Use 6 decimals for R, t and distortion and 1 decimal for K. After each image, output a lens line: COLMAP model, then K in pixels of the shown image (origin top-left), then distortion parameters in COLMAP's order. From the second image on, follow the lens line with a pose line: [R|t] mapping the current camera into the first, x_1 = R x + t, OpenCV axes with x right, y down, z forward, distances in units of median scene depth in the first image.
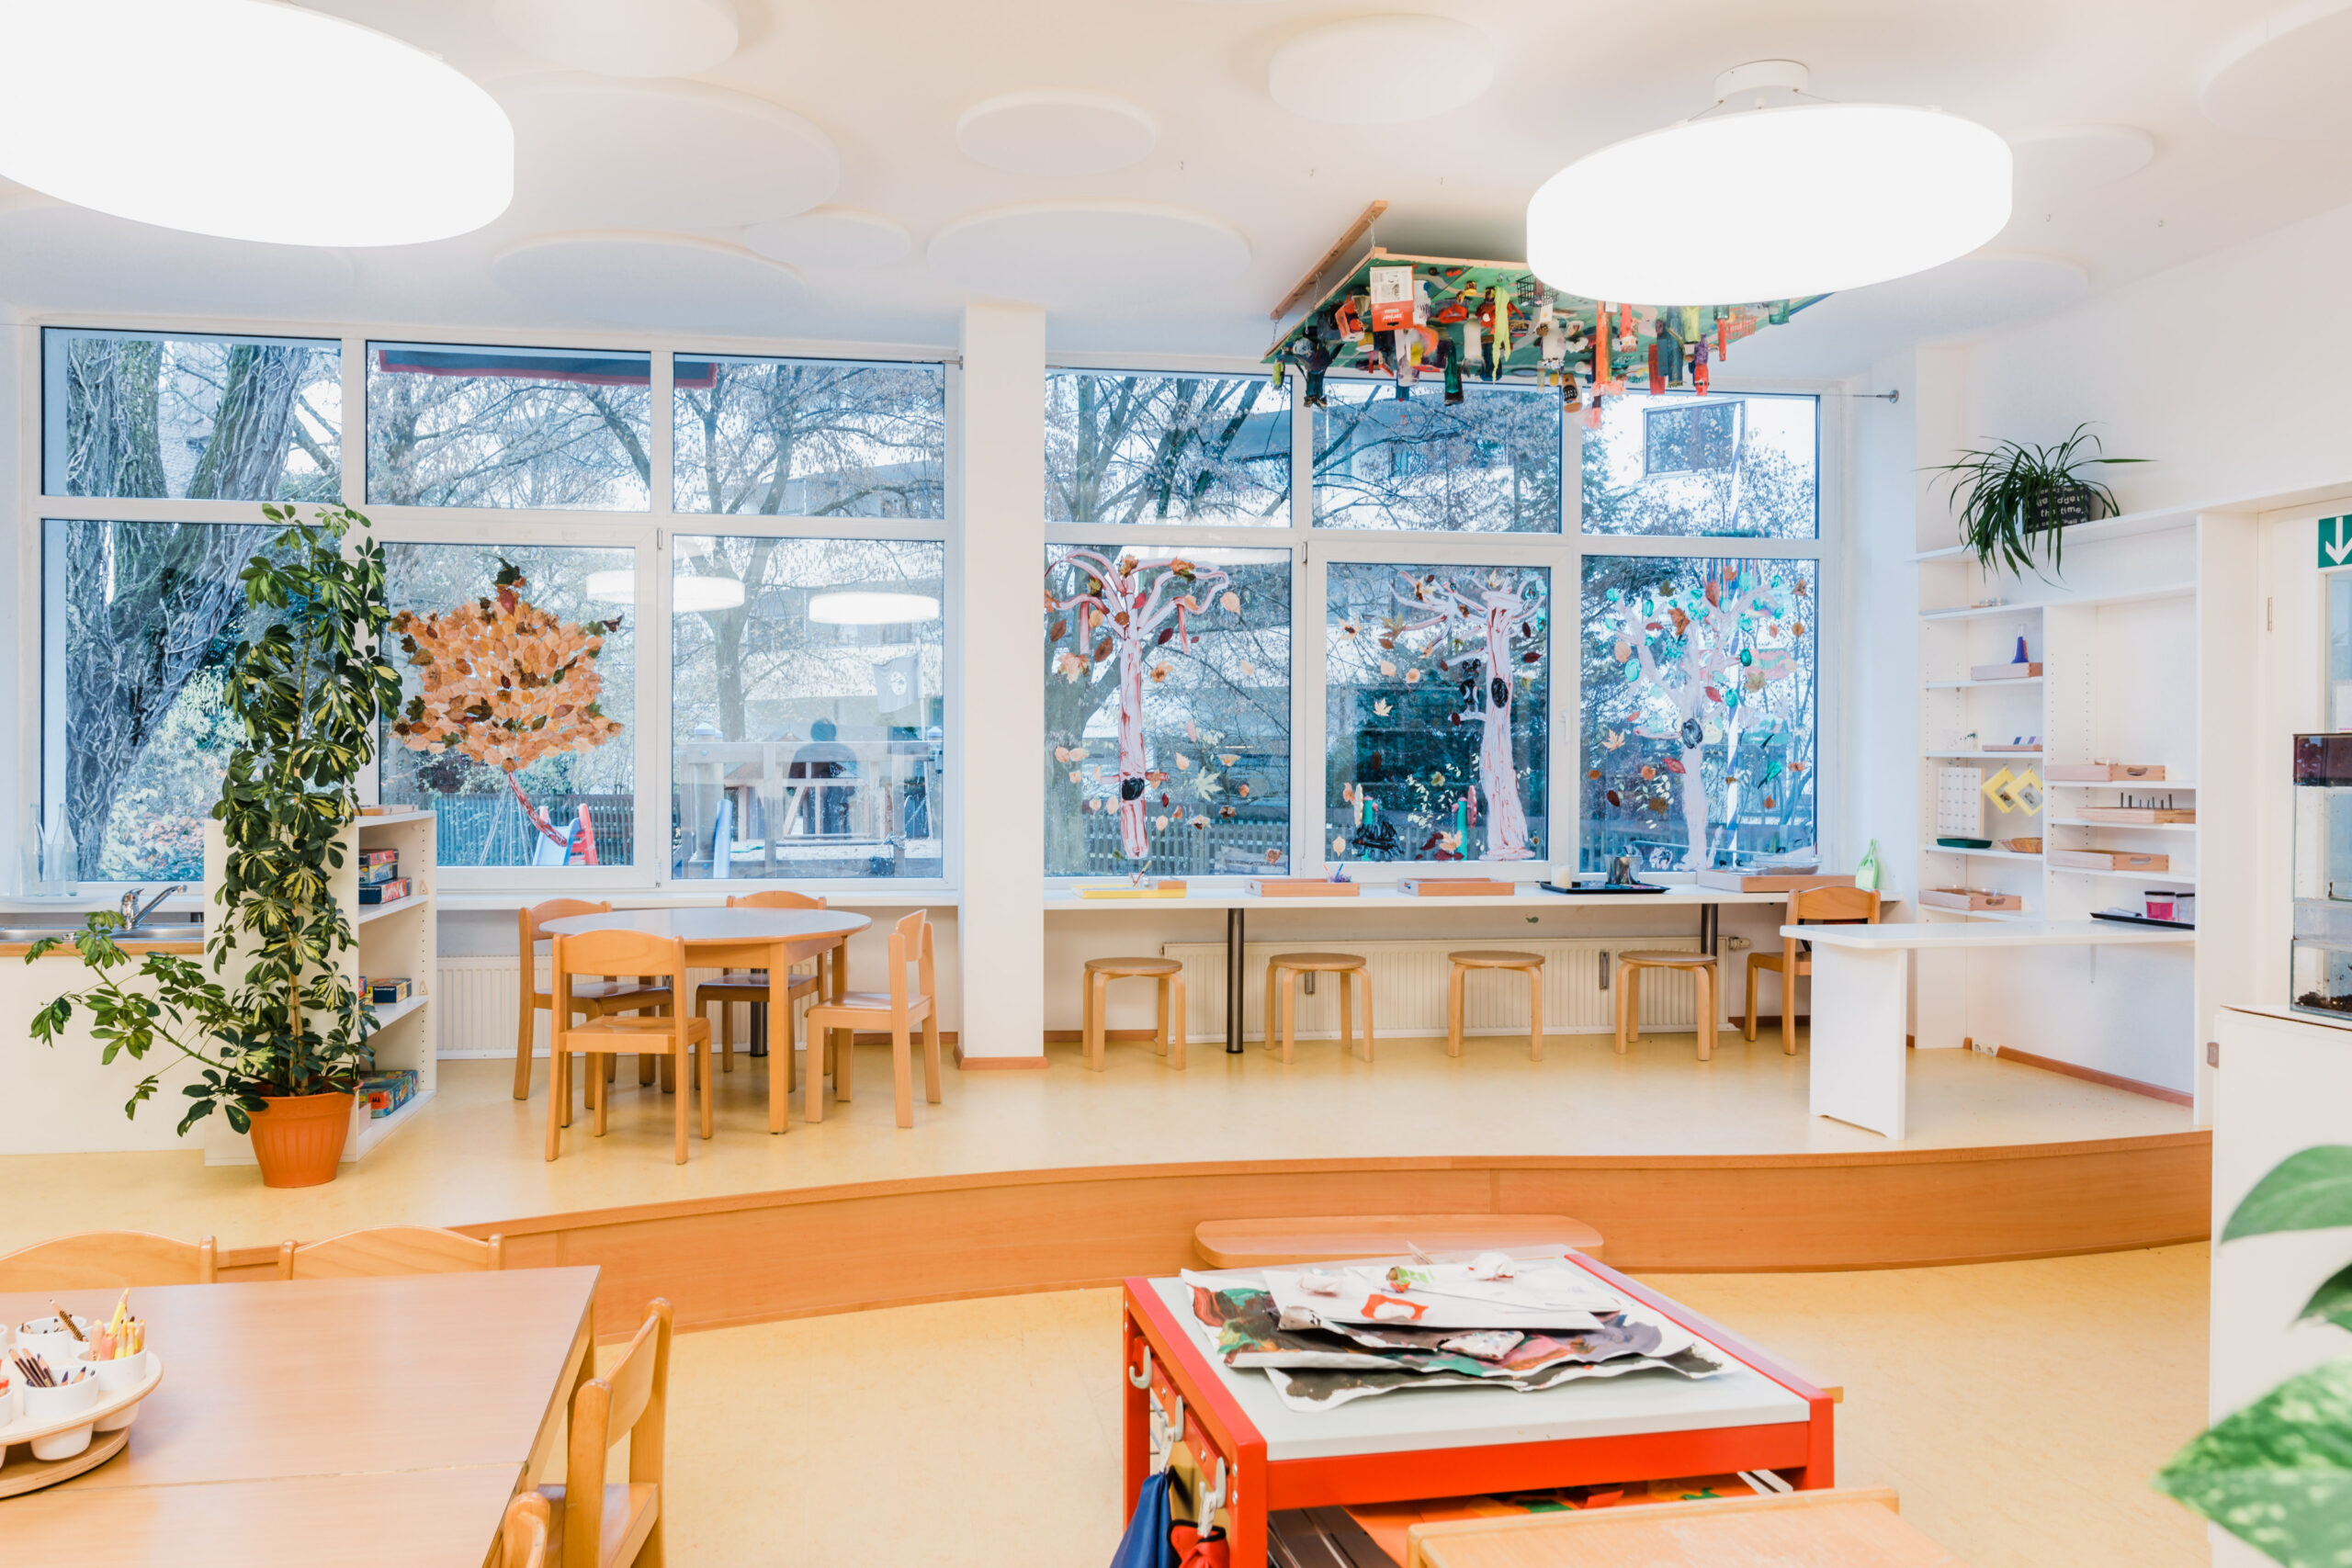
lens RADIAL K [[1763.8, 0, 1065.7], [0, 1763.8, 779.4], [0, 0, 1]] dist [0.002284, -0.000368]
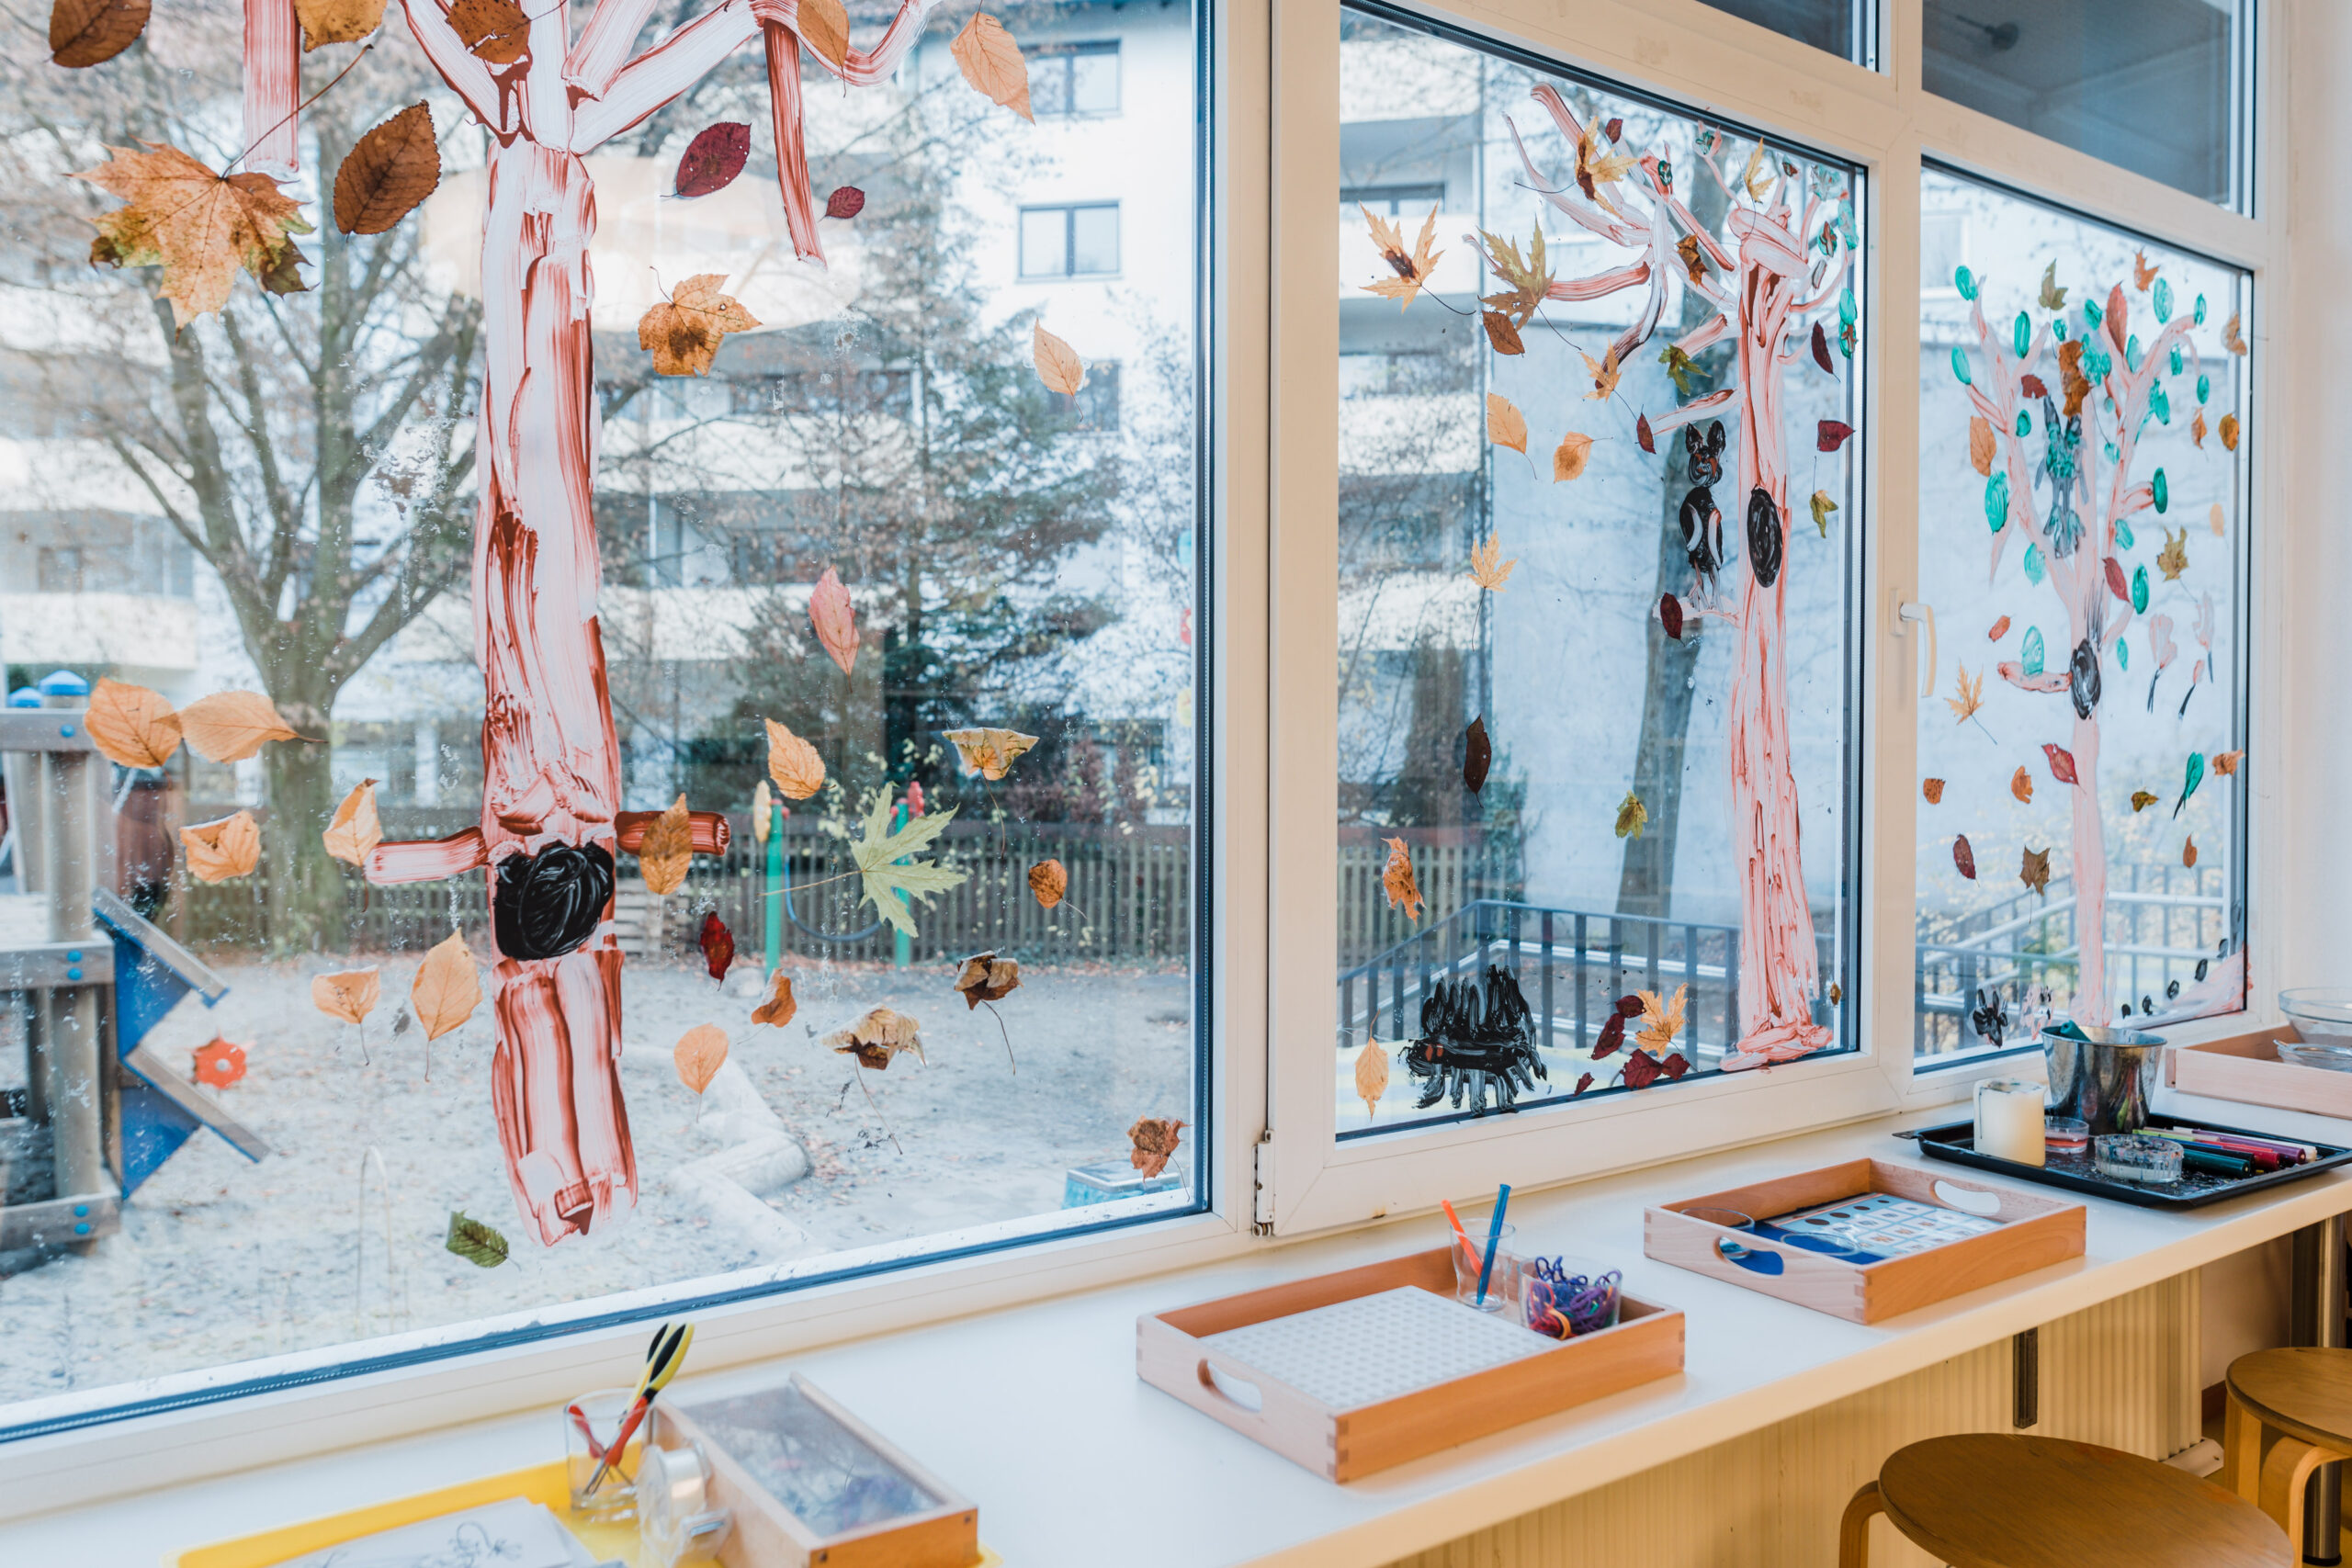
lens RADIAL K [[1693.8, 0, 1176.0], [0, 1693.8, 784.0], [0, 0, 1]] dist [0.008346, 0.001751]
pose [[0.892268, -0.010528, 0.451383, 0.016778], [0.005708, 0.999911, 0.012040, -0.011064], [-0.451470, -0.008166, 0.892249, 0.926256]]
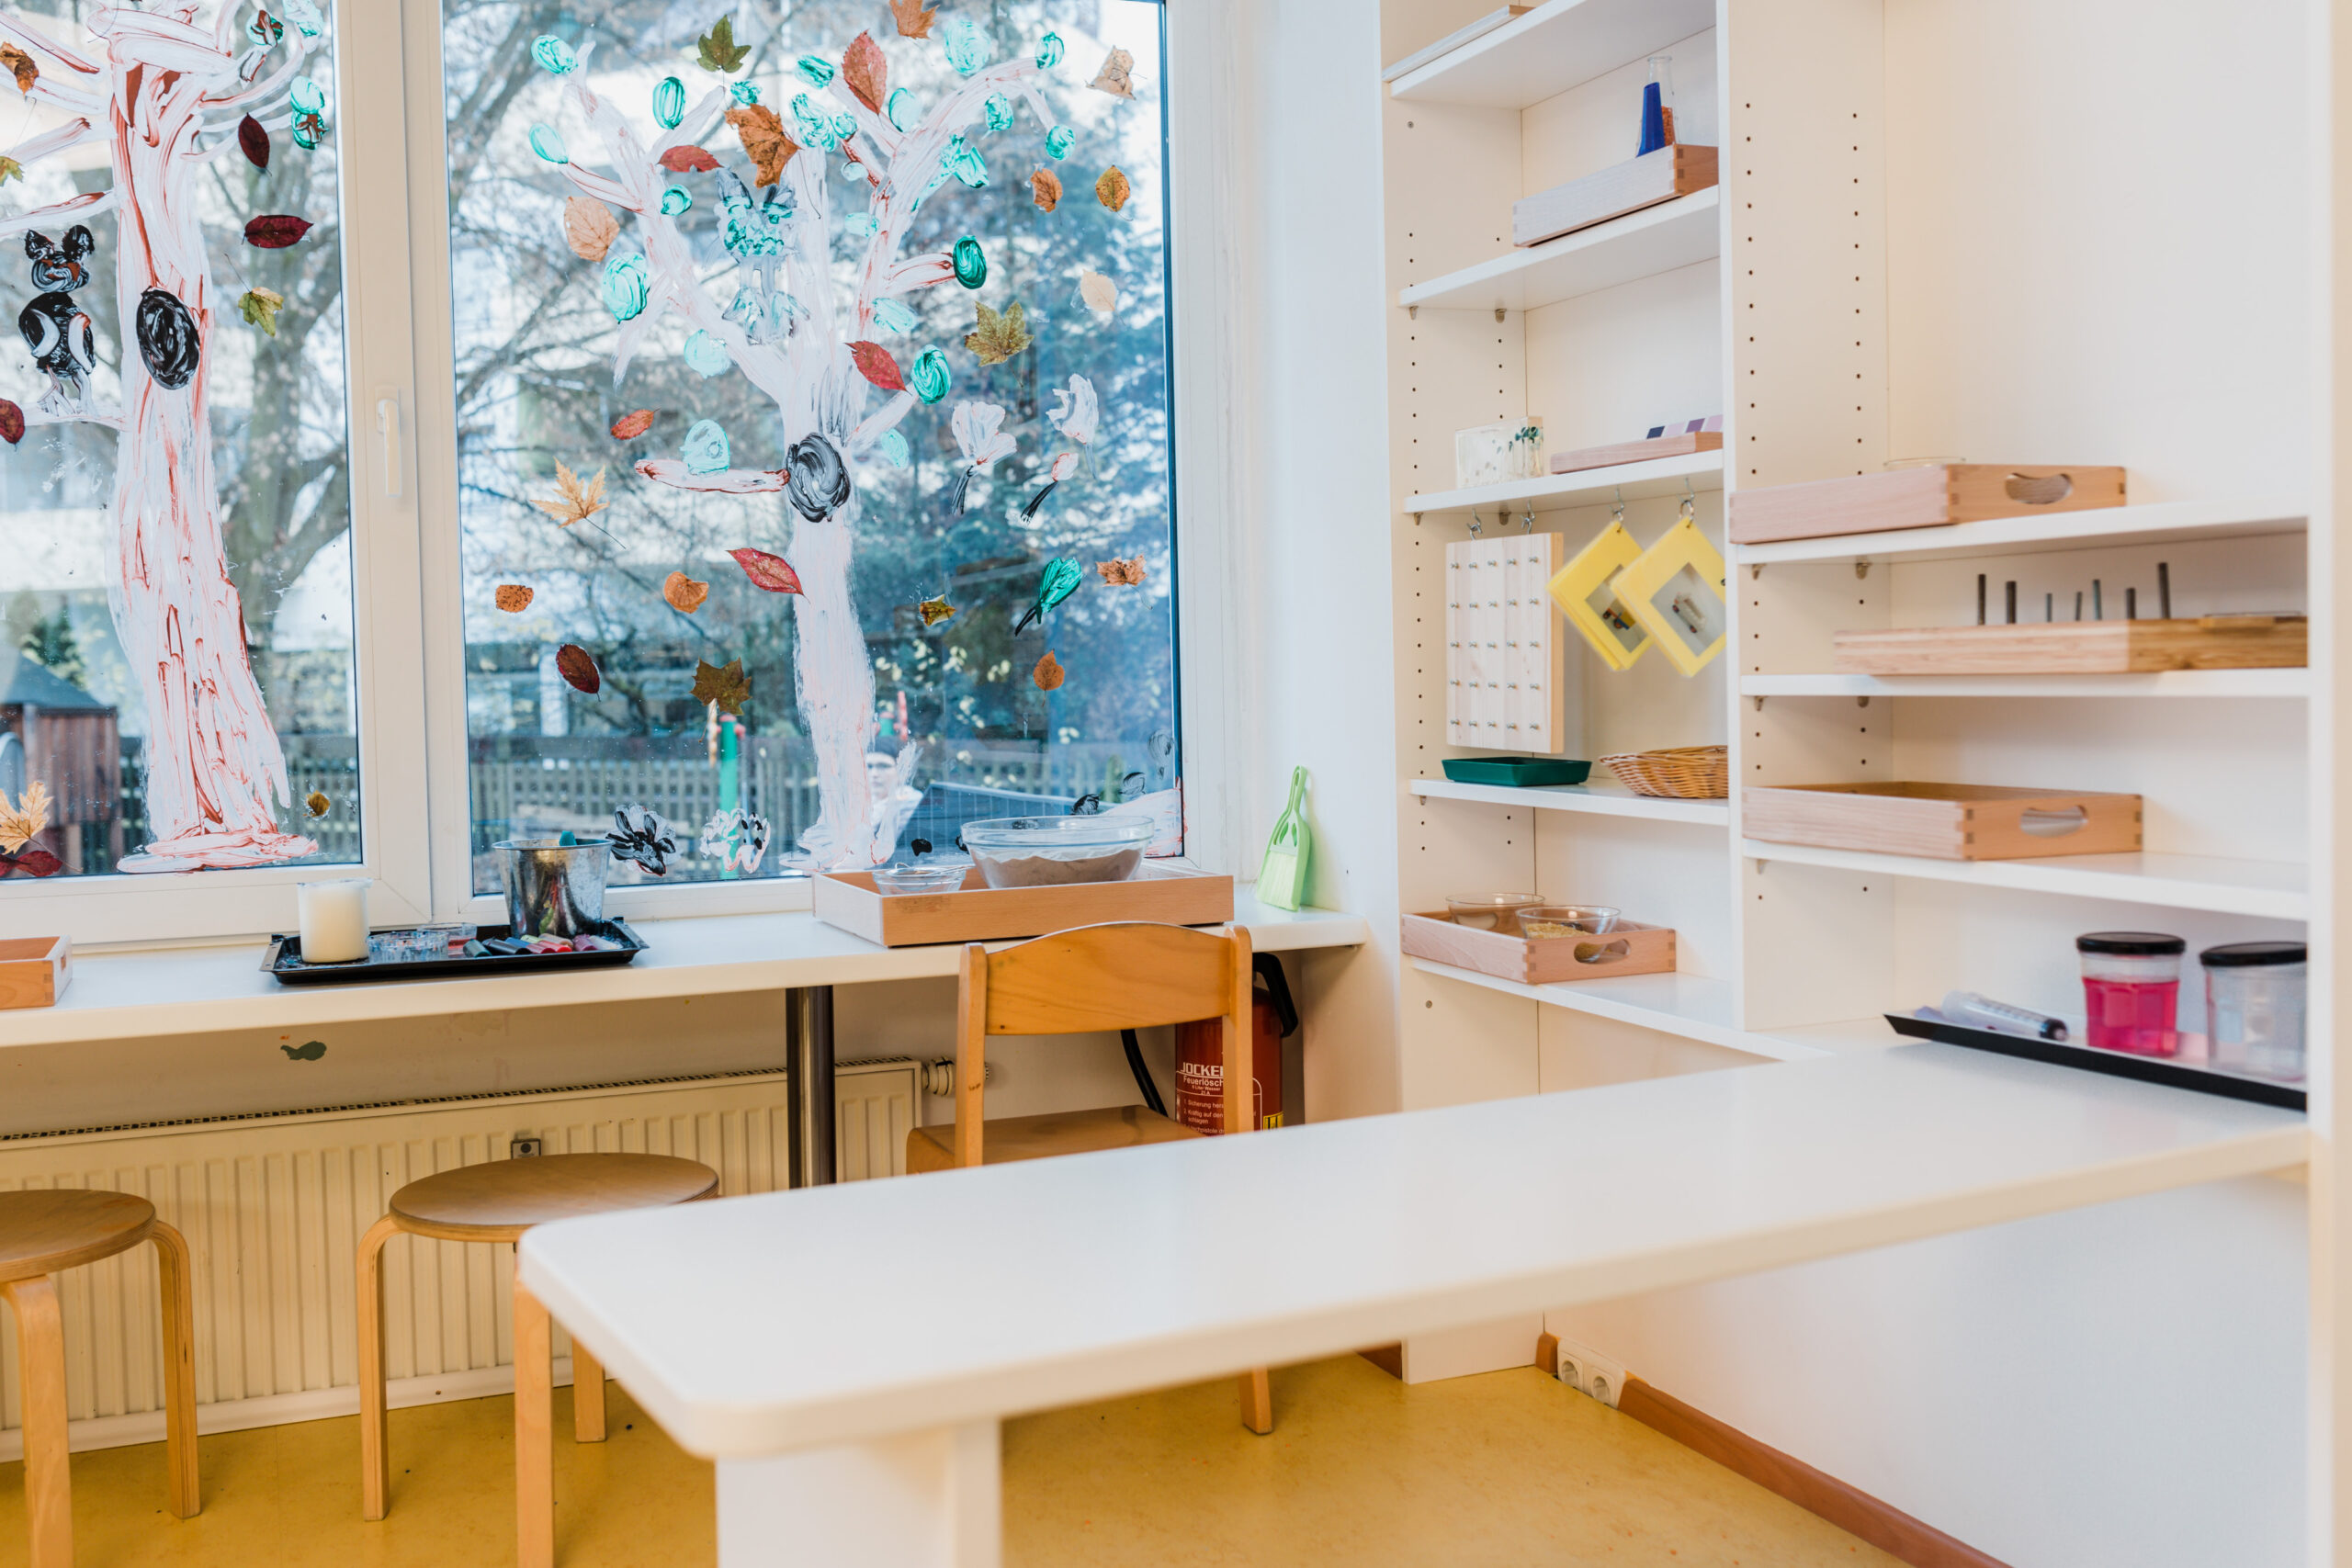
lens RADIAL K [[2250.9, 0, 1176.0], [0, 2250.9, 784.0], [0, 0, 1]] dist [-0.001824, 0.005437]
pose [[0.967302, -0.034172, 0.251315, 0.377275], [0.025299, 0.998940, 0.038457, 0.022873], [-0.252363, -0.030841, 0.967141, 0.673383]]
